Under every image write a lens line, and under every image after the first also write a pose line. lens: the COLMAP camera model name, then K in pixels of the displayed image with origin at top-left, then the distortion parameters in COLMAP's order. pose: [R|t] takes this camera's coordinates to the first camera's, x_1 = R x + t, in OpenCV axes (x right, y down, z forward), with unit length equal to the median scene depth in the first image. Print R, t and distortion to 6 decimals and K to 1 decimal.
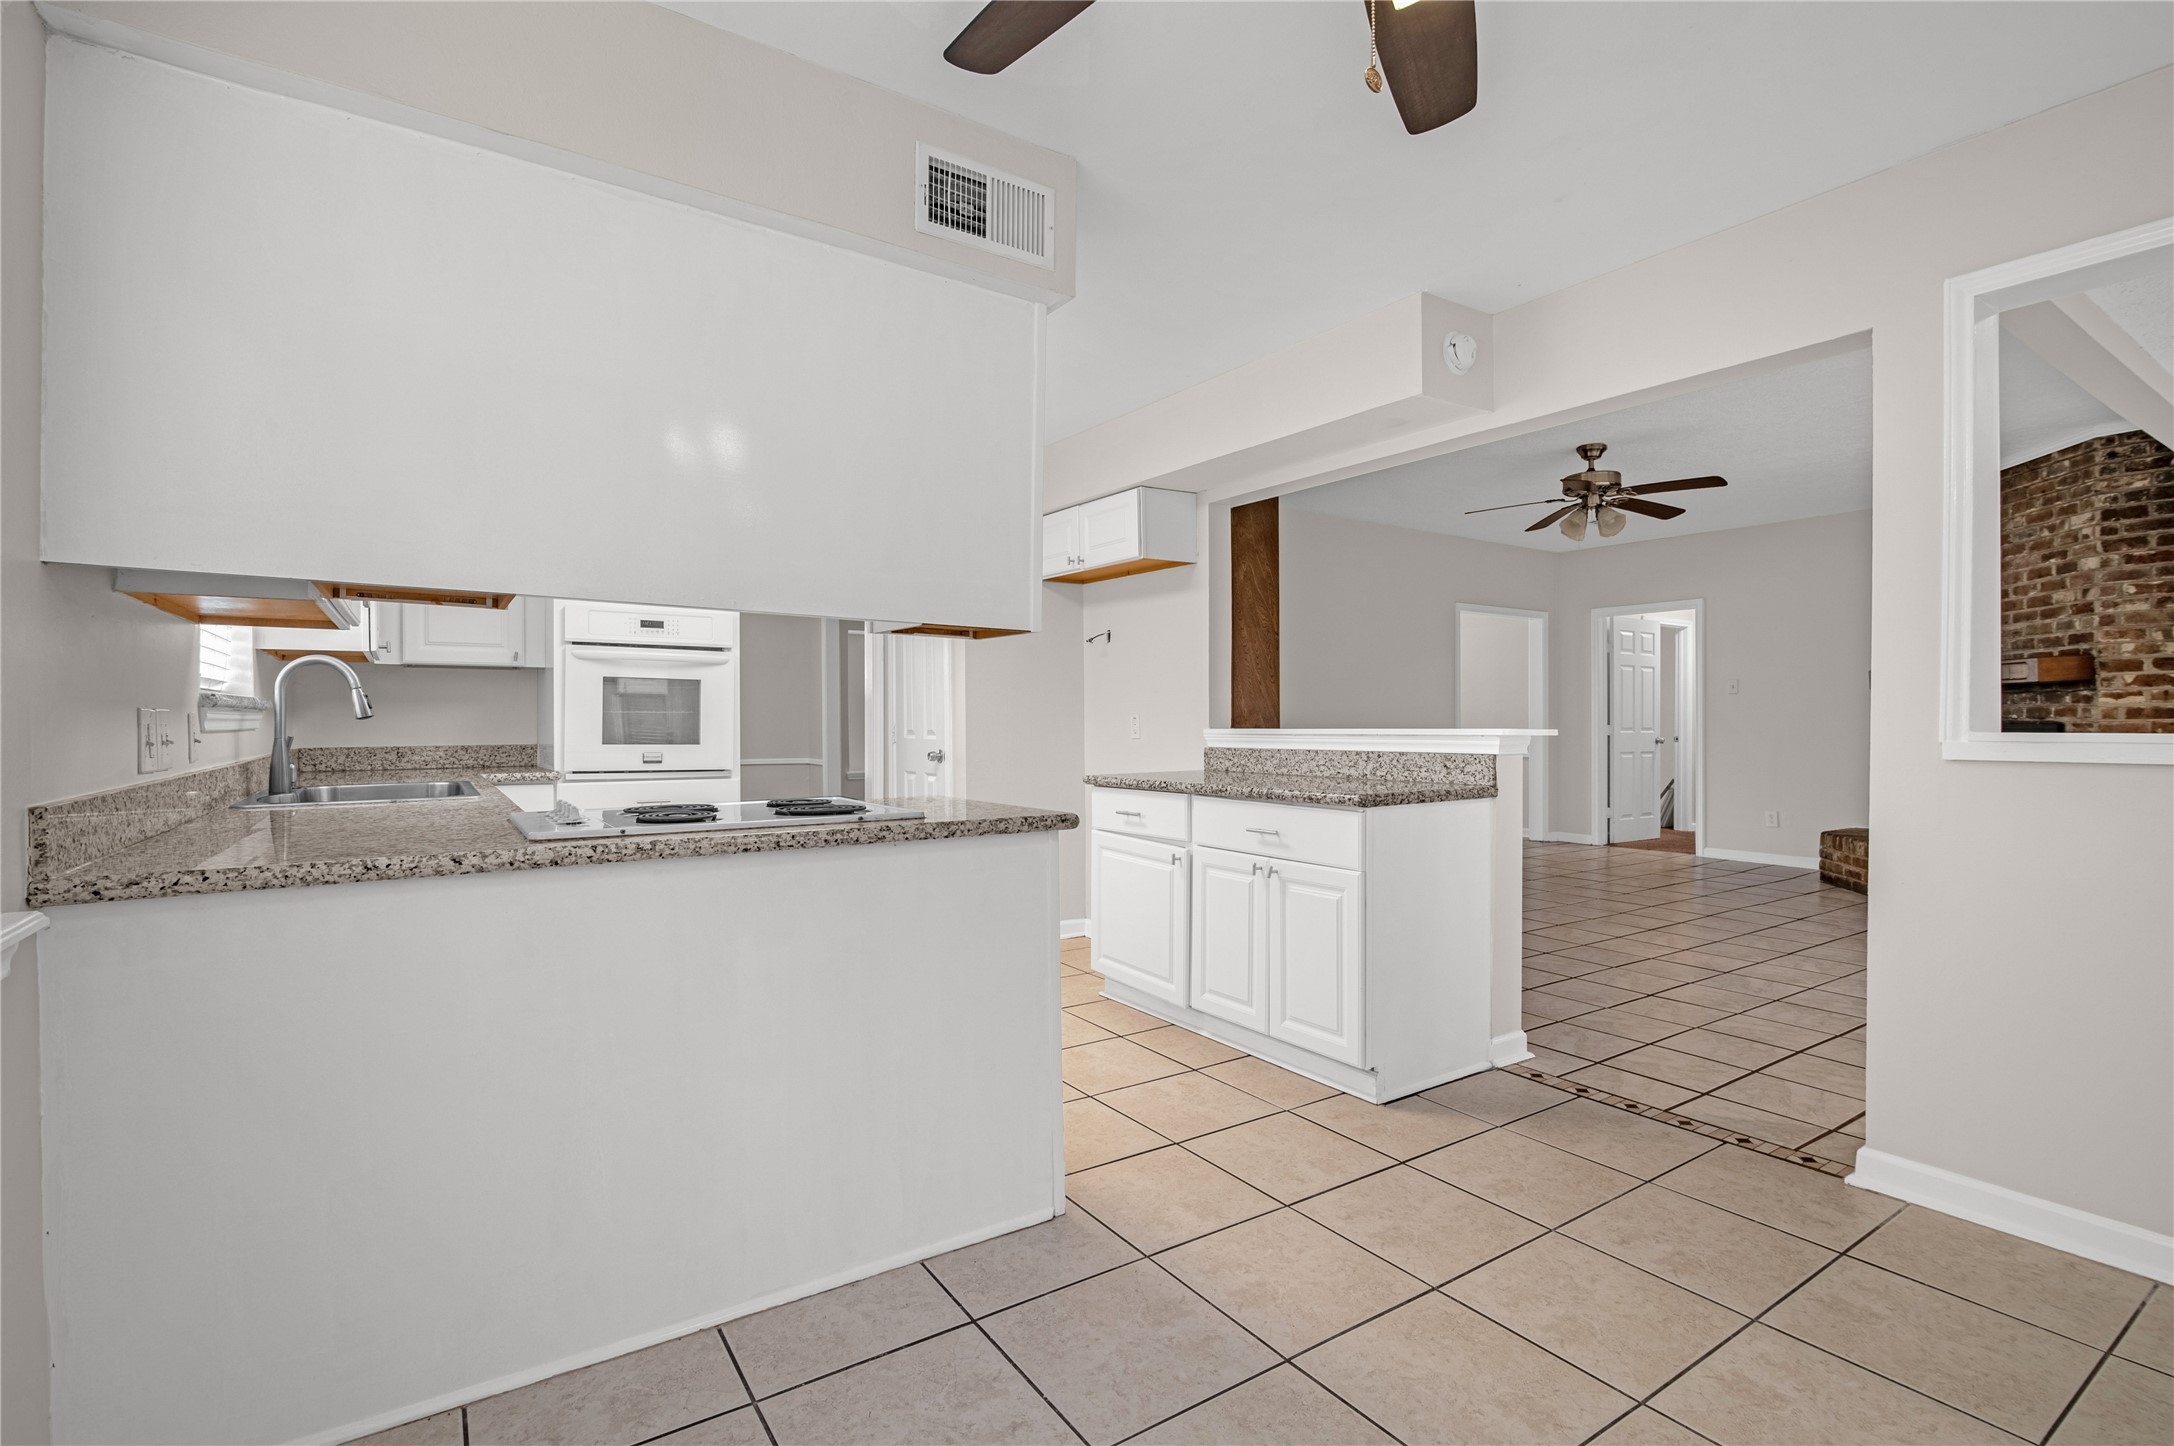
lens RADIAL K [[1016.9, 0, 1080.2], [0, 1016.9, 720.1], [0, 0, 1]] dist [-0.016318, 0.000359]
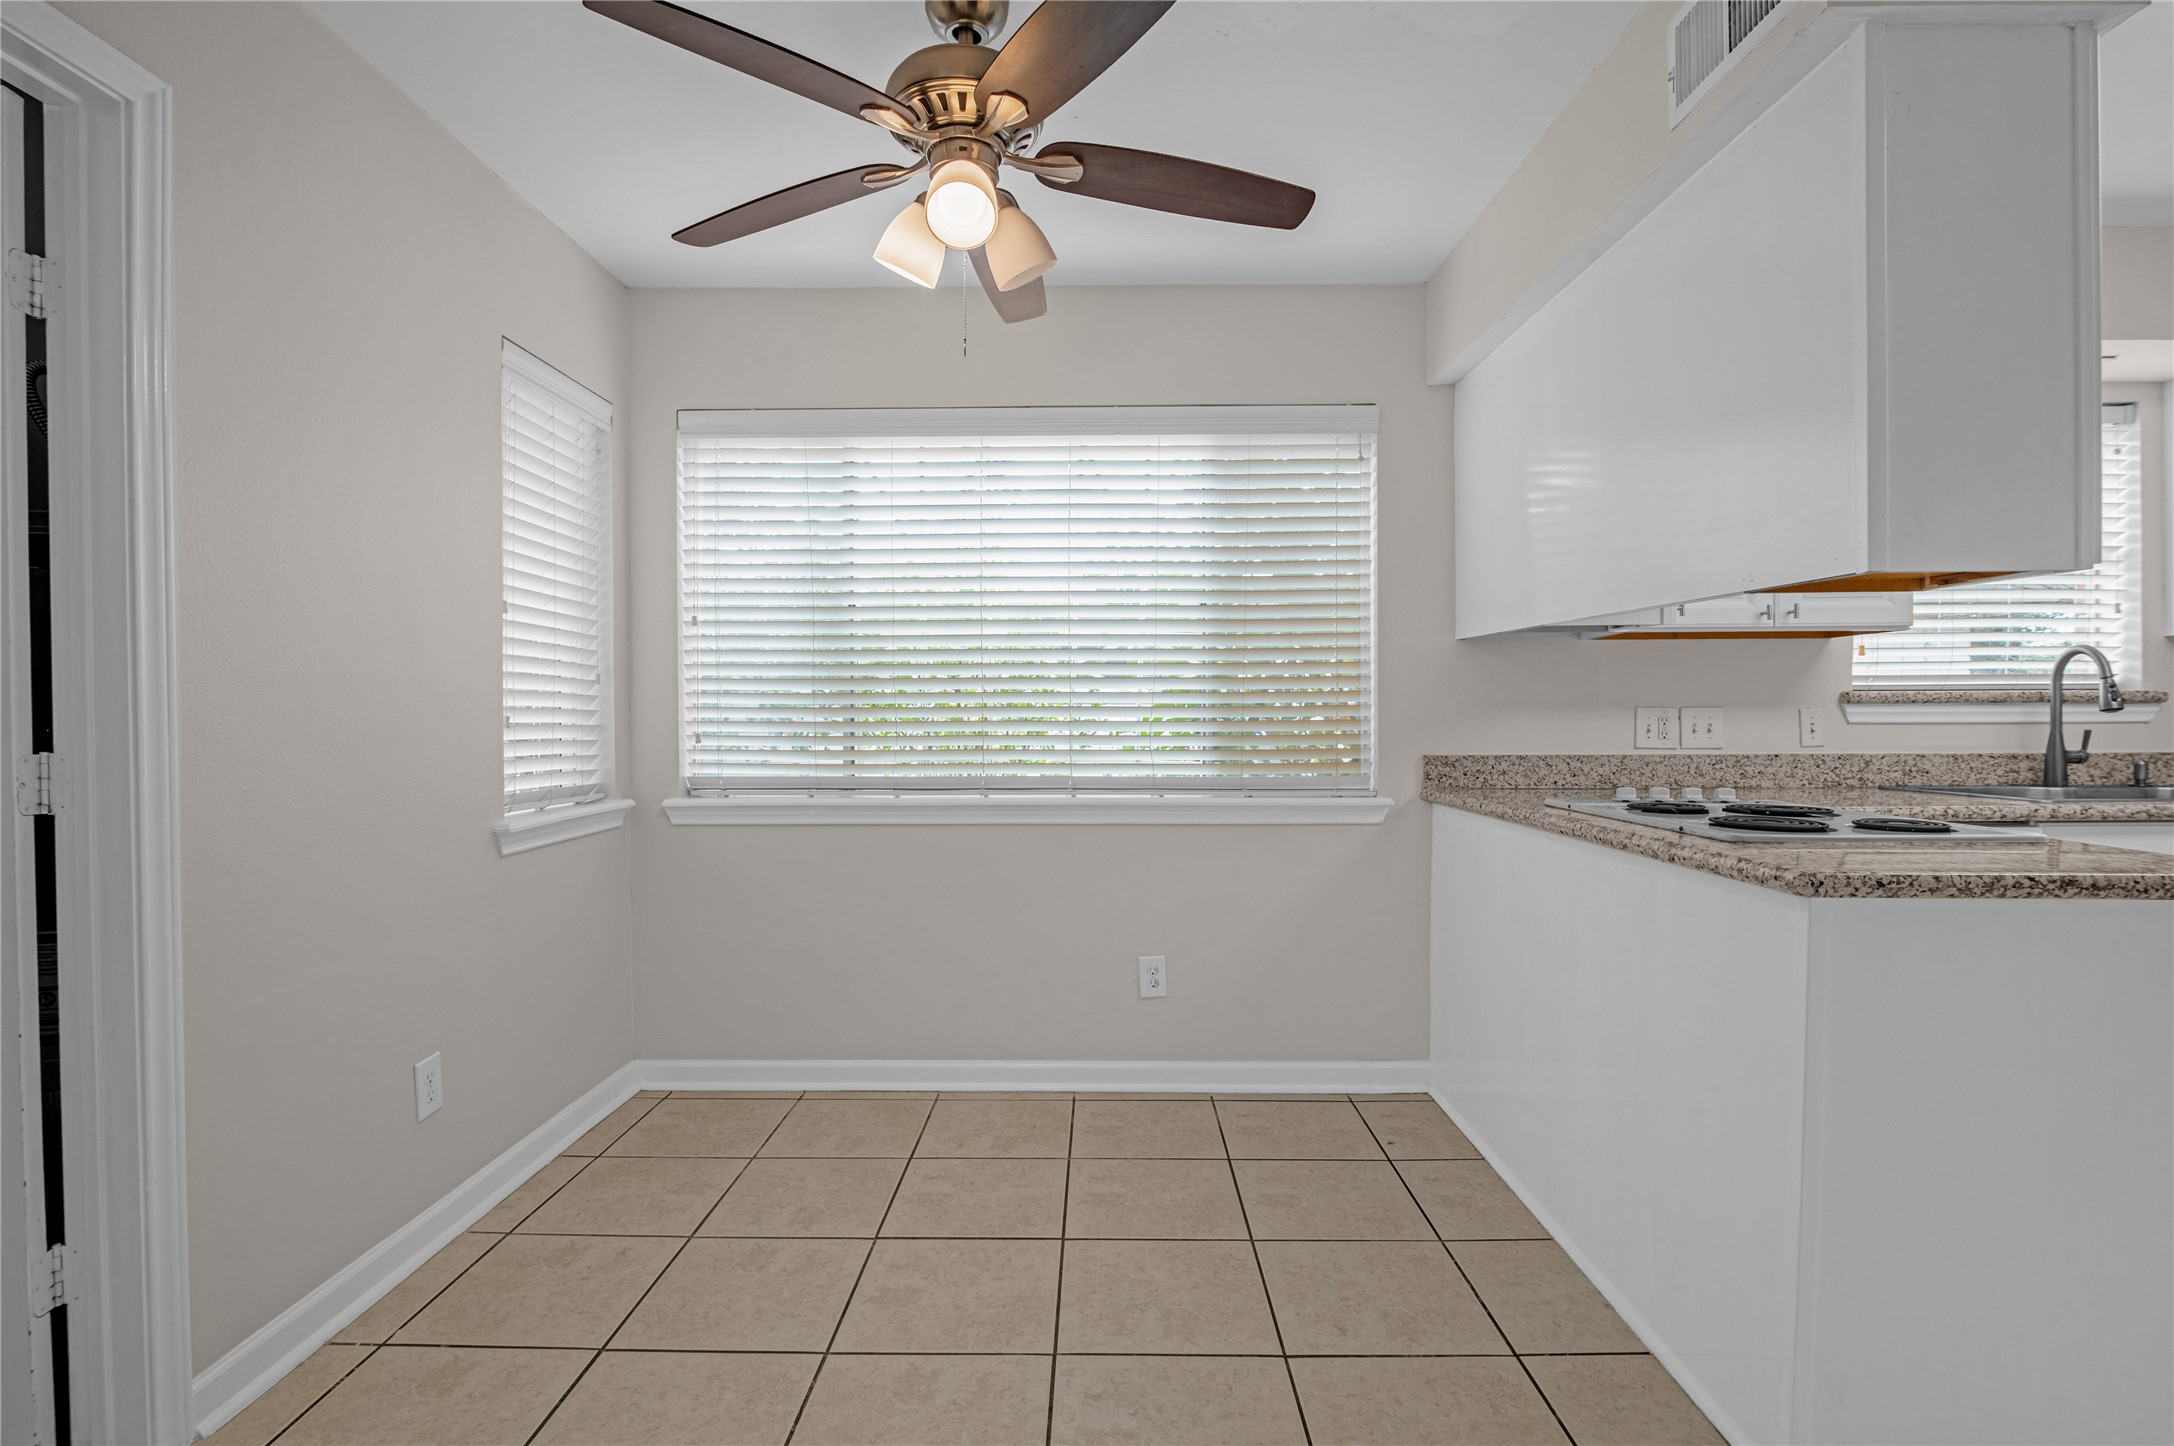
lens RADIAL K [[1016.9, 0, 1096.3], [0, 1016.9, 736.2], [0, 0, 1]] dist [-0.016318, 0.000359]
pose [[-0.565165, 0.018791, -0.824764, 0.389039], [0.005152, 0.999801, 0.019248, -0.000565], [0.824962, 0.006629, -0.565150, 0.537180]]
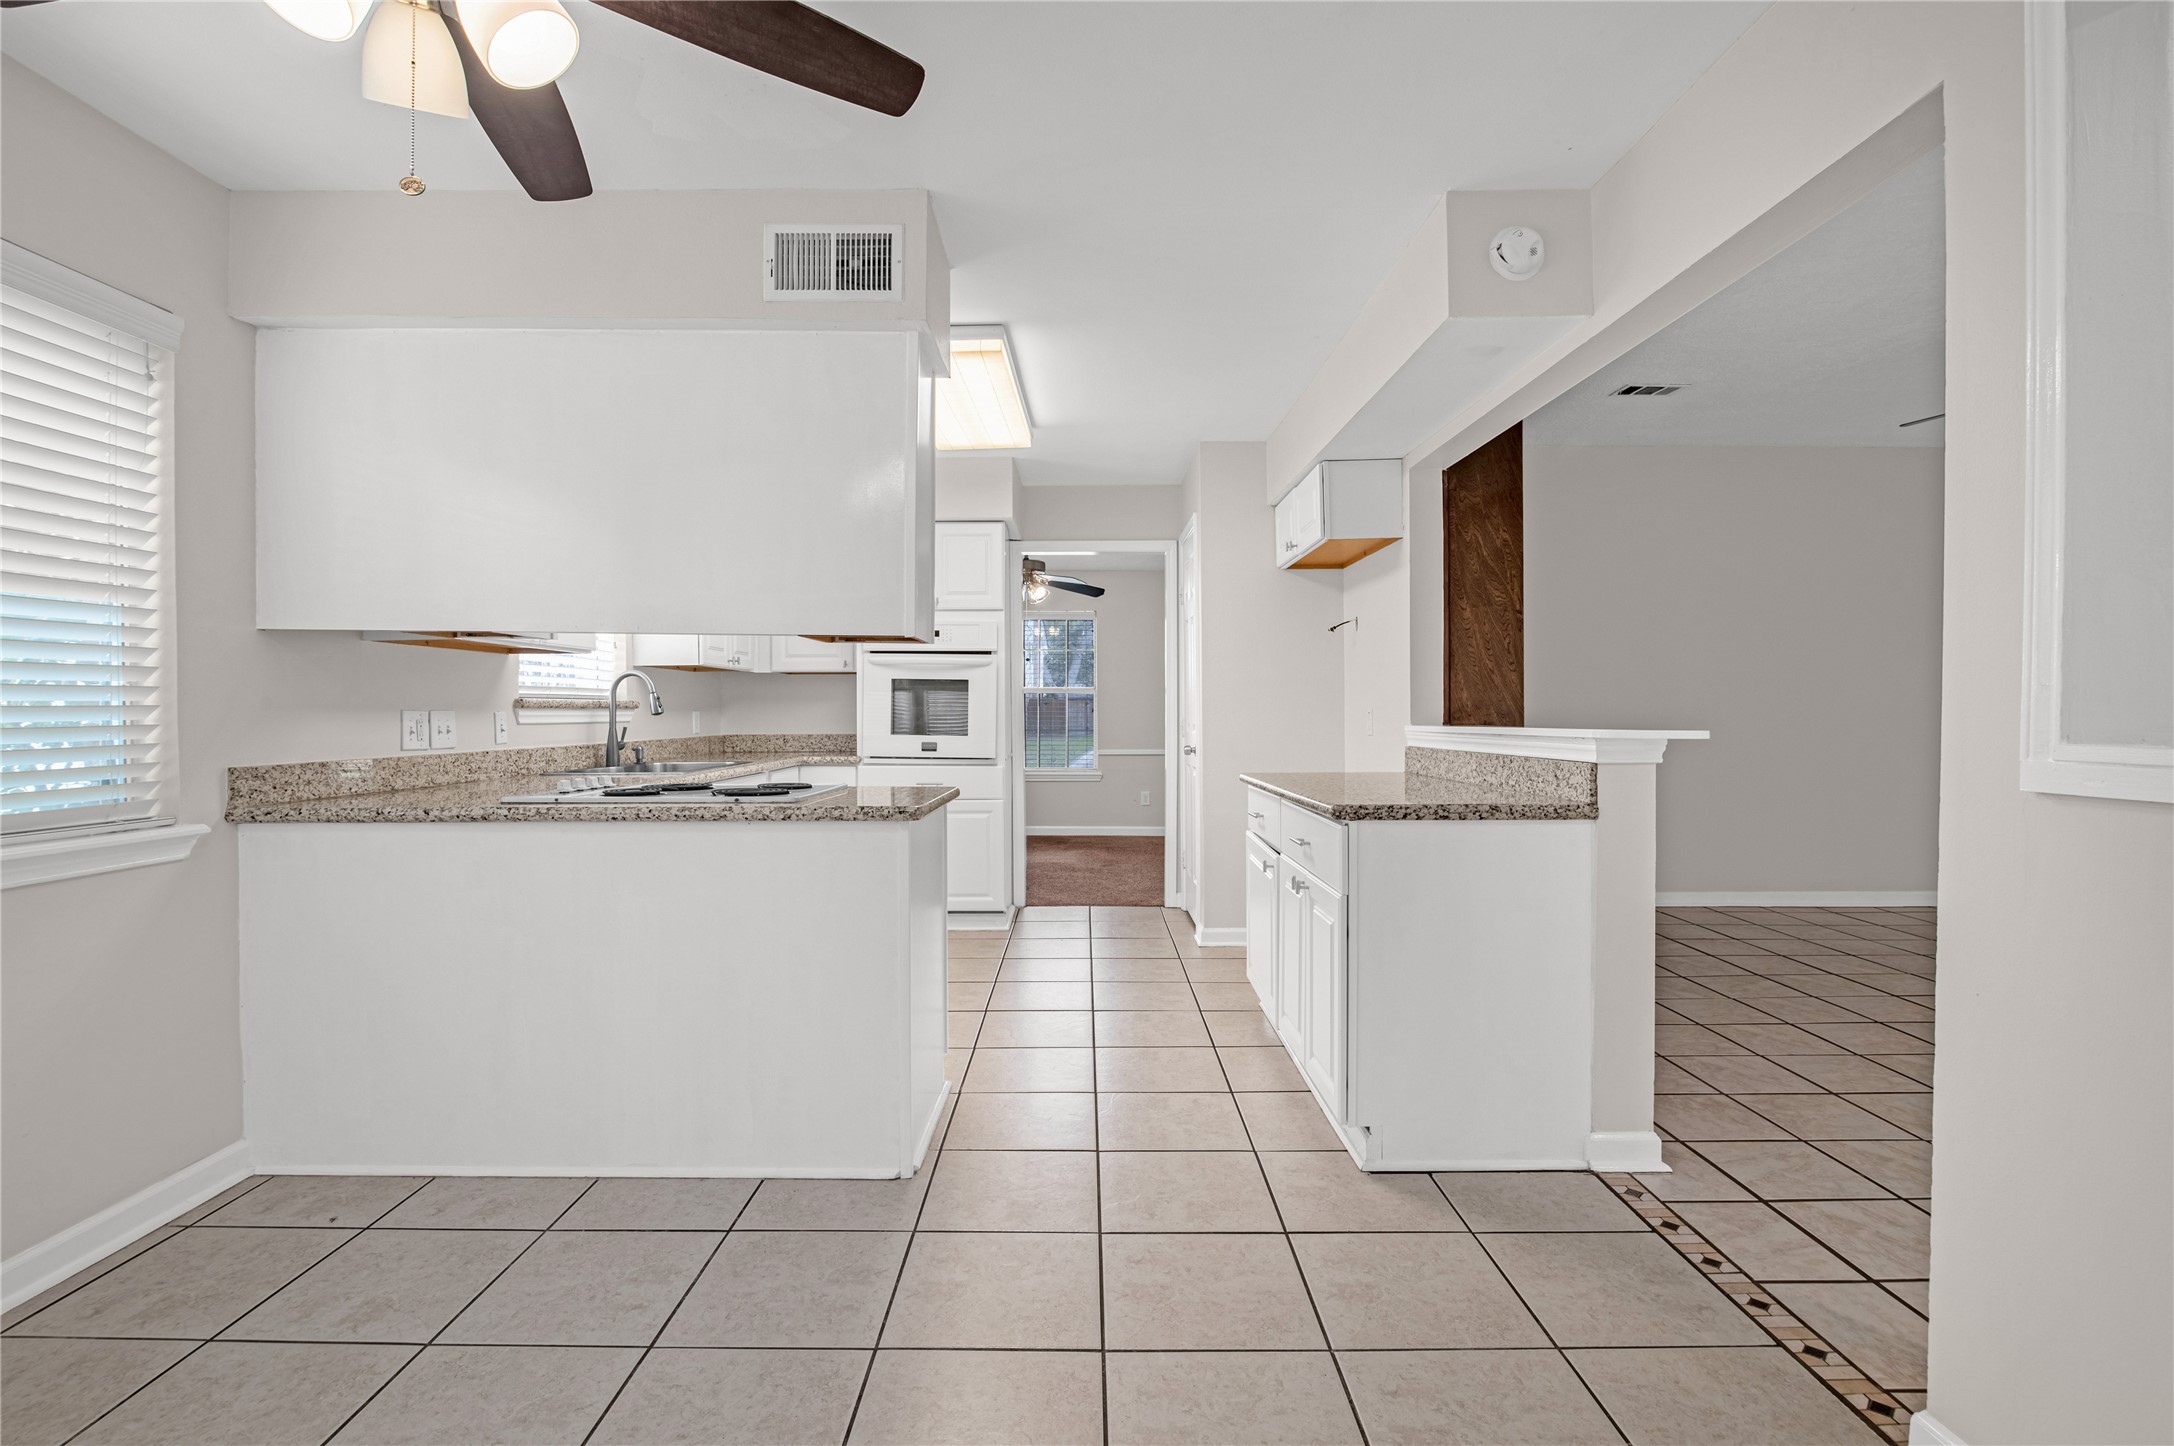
lens RADIAL K [[1016.9, 0, 1071.8], [0, 1016.9, 717.7], [0, 0, 1]] dist [-0.016318, 0.000359]
pose [[0.828291, 0.003115, -0.560289, 0.392976], [0.000732, 0.999978, 0.006641, -0.004306], [0.560297, -0.005911, 0.828270, 0.112785]]
